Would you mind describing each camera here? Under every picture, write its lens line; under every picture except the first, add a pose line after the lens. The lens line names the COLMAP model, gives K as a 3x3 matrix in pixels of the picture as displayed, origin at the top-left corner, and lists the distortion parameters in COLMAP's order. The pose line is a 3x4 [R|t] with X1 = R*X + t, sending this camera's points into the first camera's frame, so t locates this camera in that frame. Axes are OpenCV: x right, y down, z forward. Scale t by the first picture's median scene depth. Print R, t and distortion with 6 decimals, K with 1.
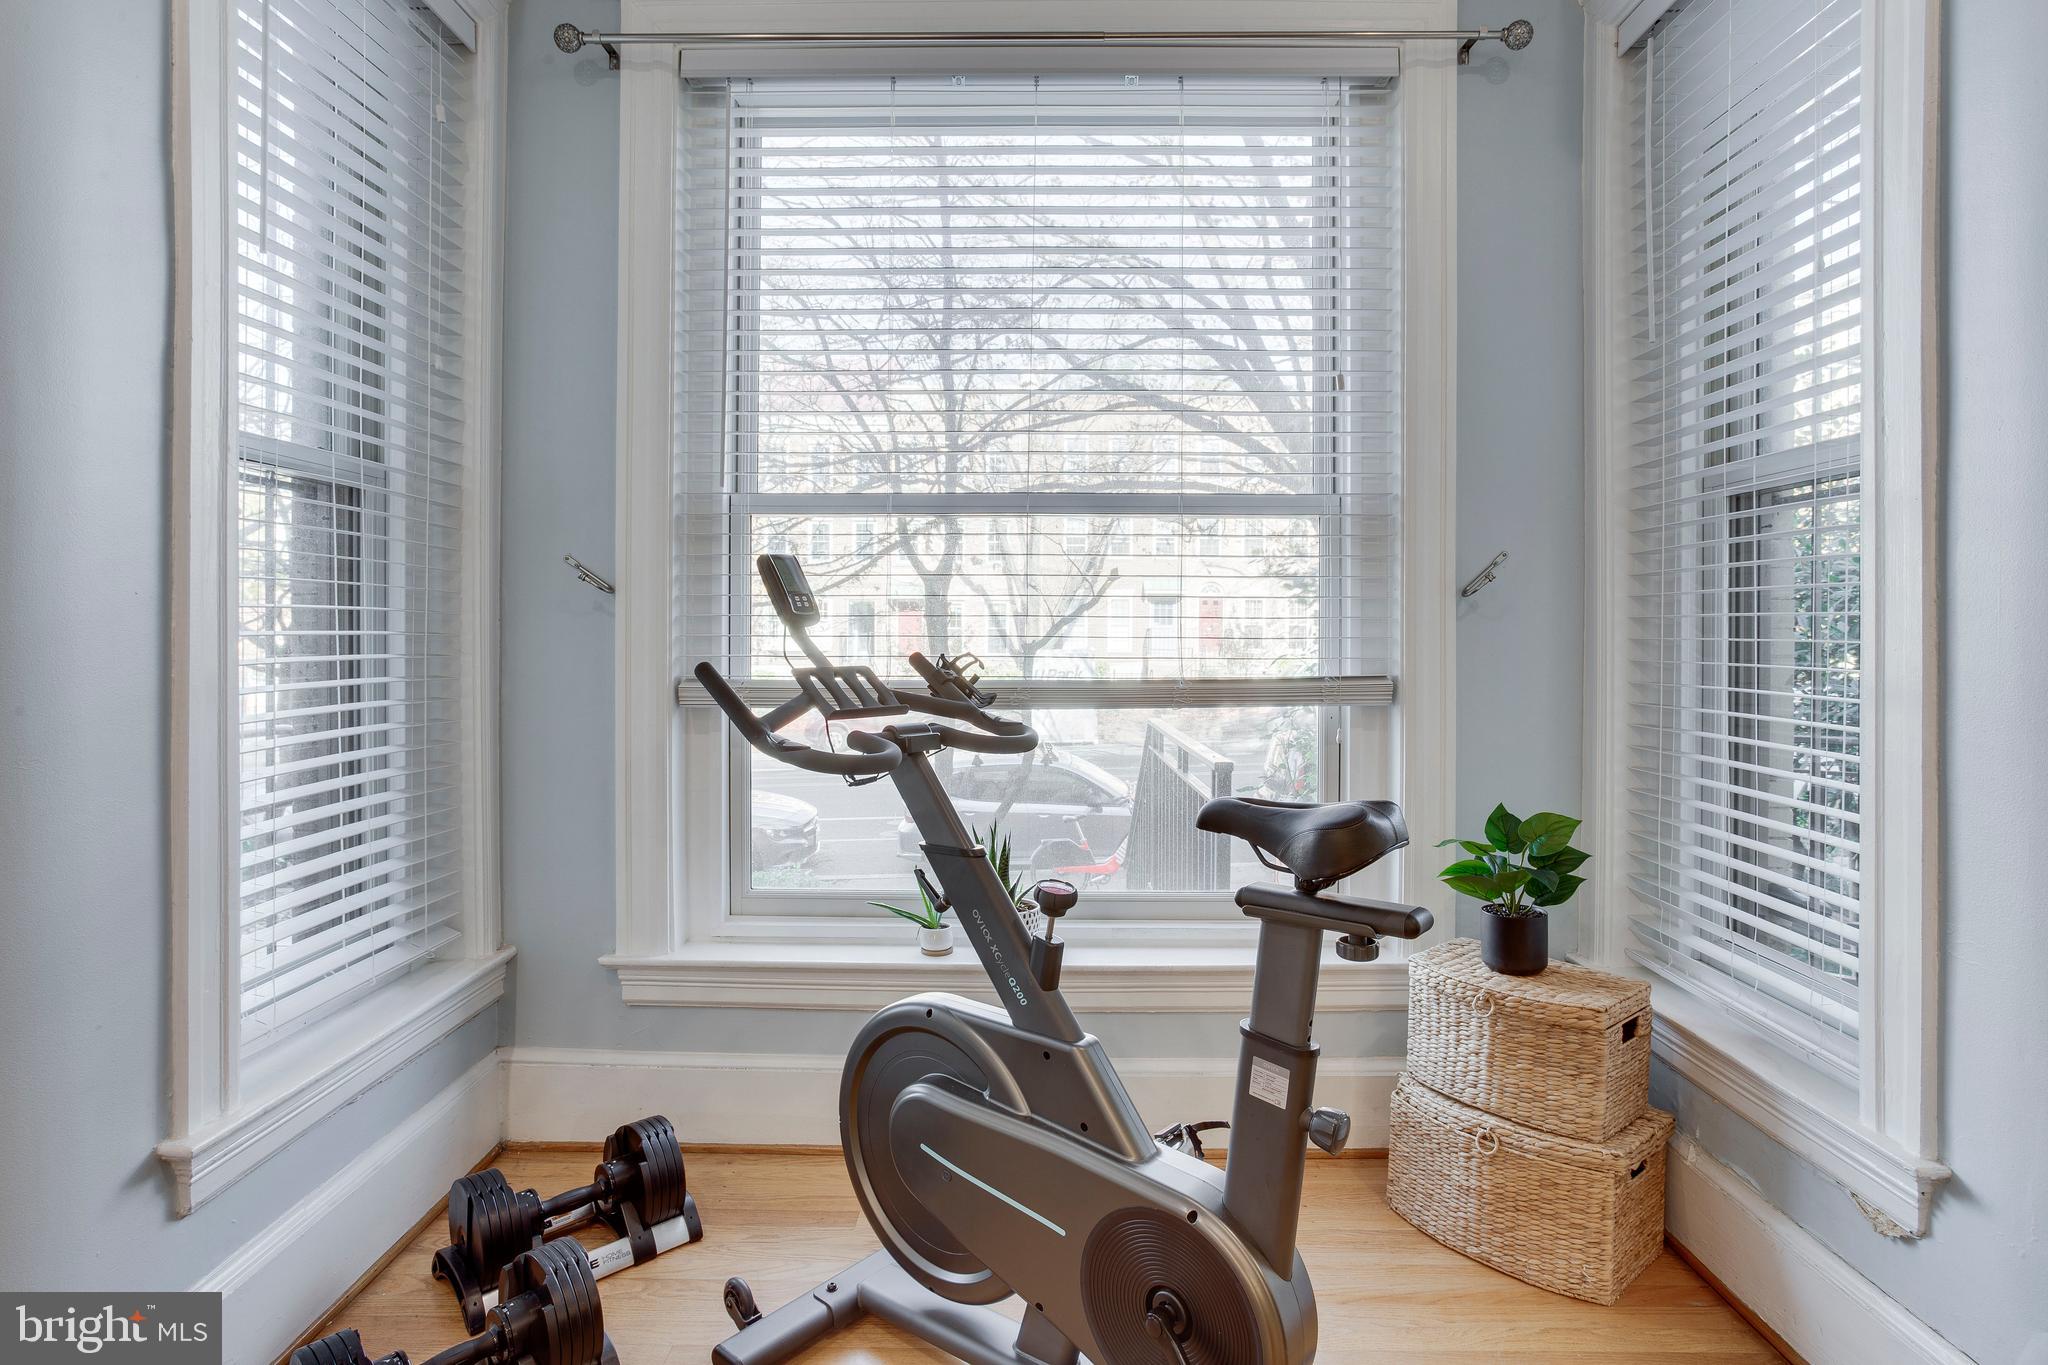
lens RADIAL K [[1031.3, 0, 1060.1], [0, 1031.3, 632.9], [0, 0, 1]] dist [-0.041854, 0.024010]
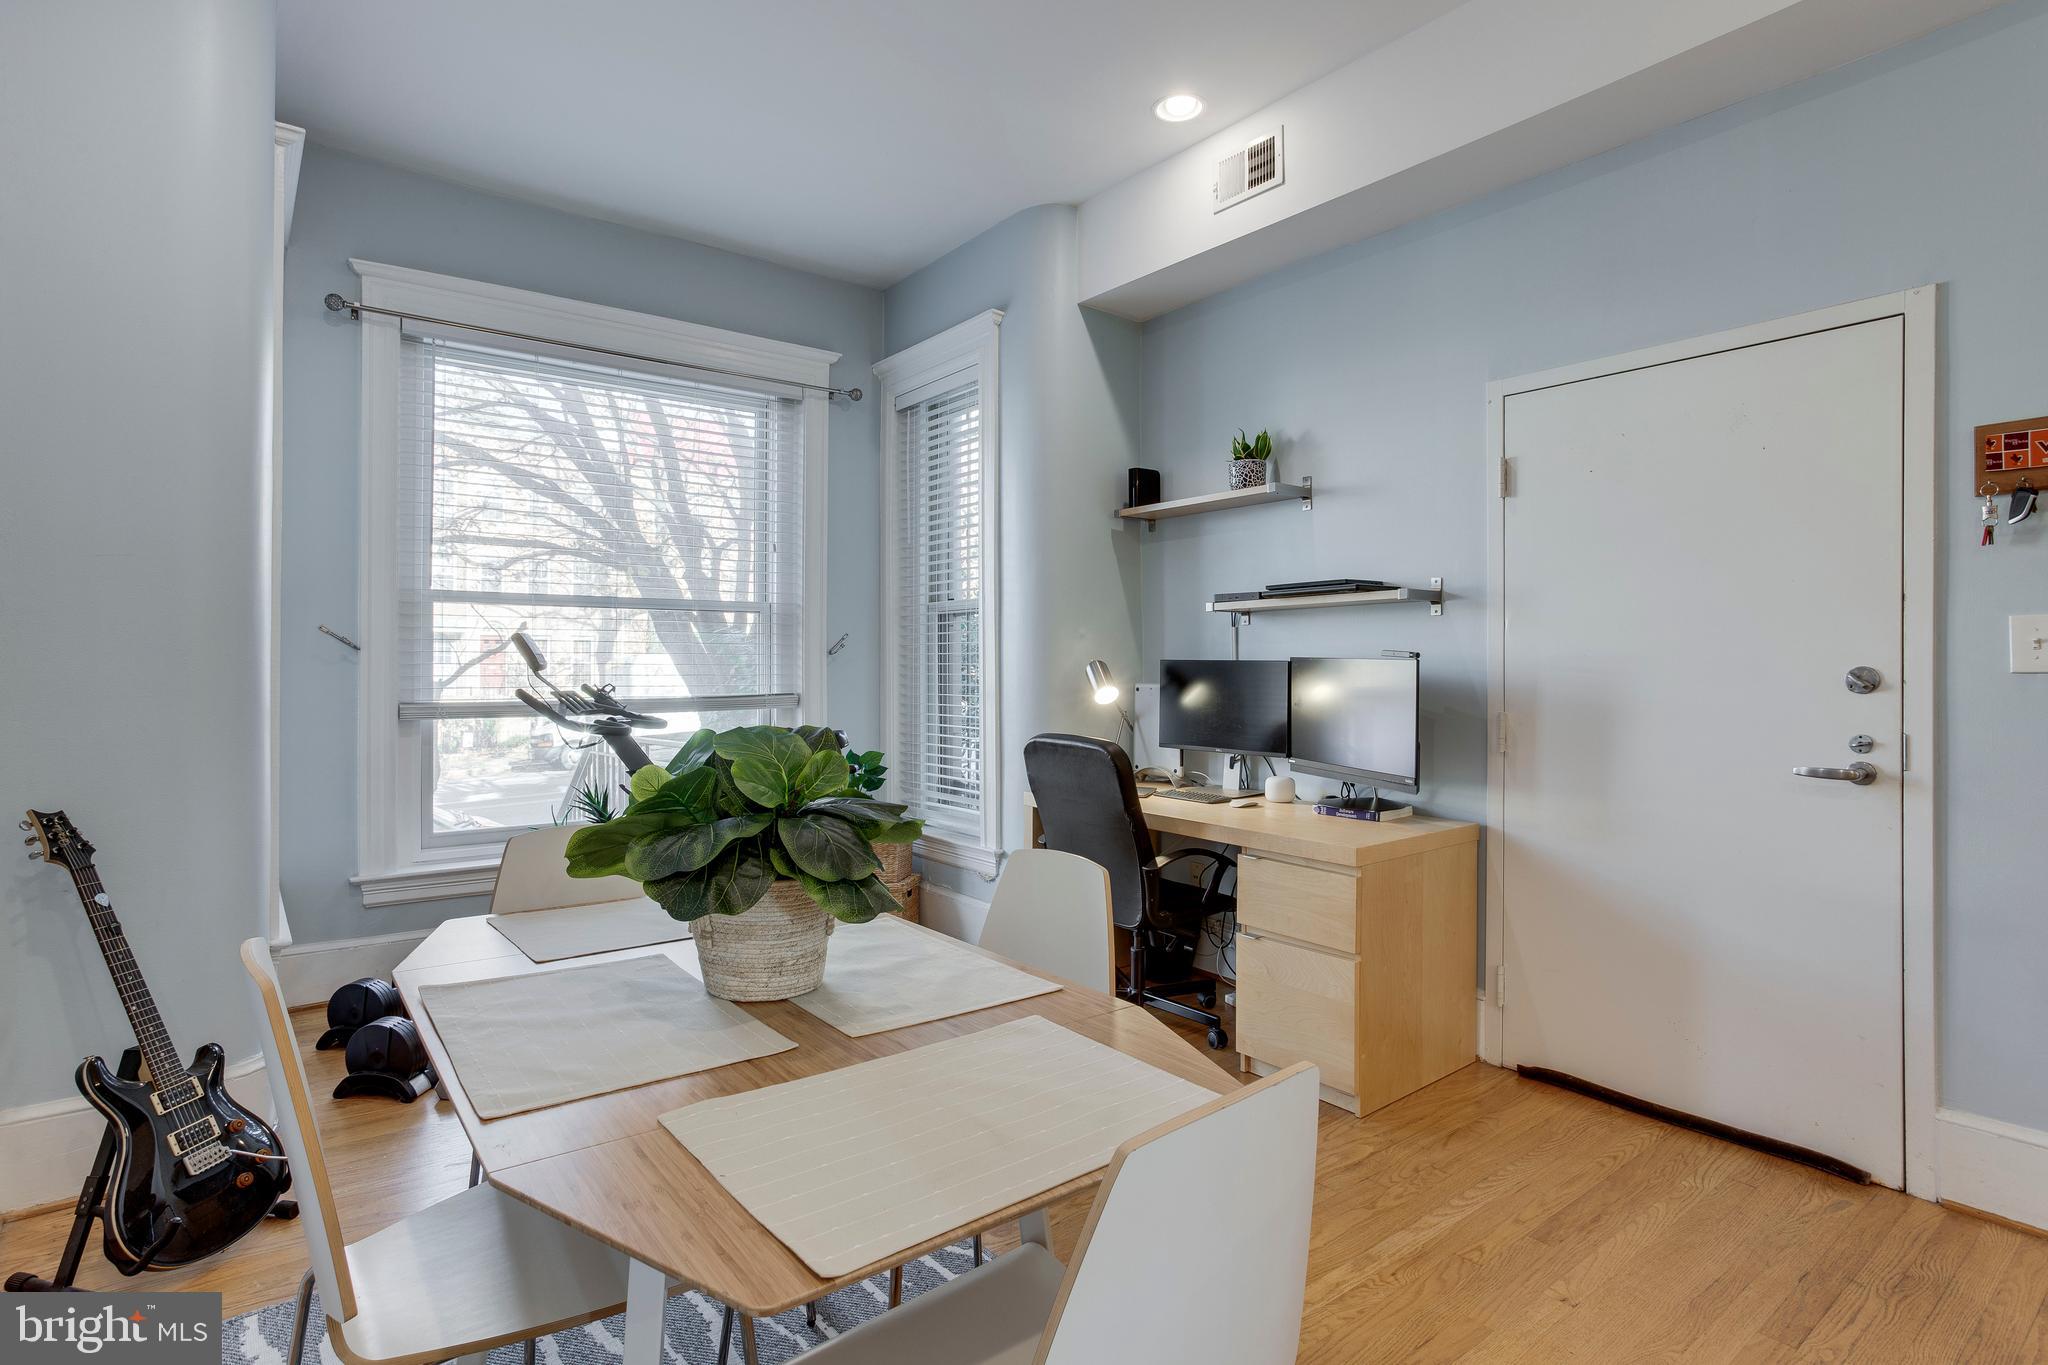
lens RADIAL K [[1031.3, 0, 1023.2], [0, 1031.3, 671.3], [0, 0, 1]] dist [-0.041854, 0.024010]
pose [[0.784872, -0.005695, 0.619632, -0.609734], [0.006807, 0.999977, 0.000569, 0.000320], [-0.619621, 0.003771, 0.784892, -0.909705]]
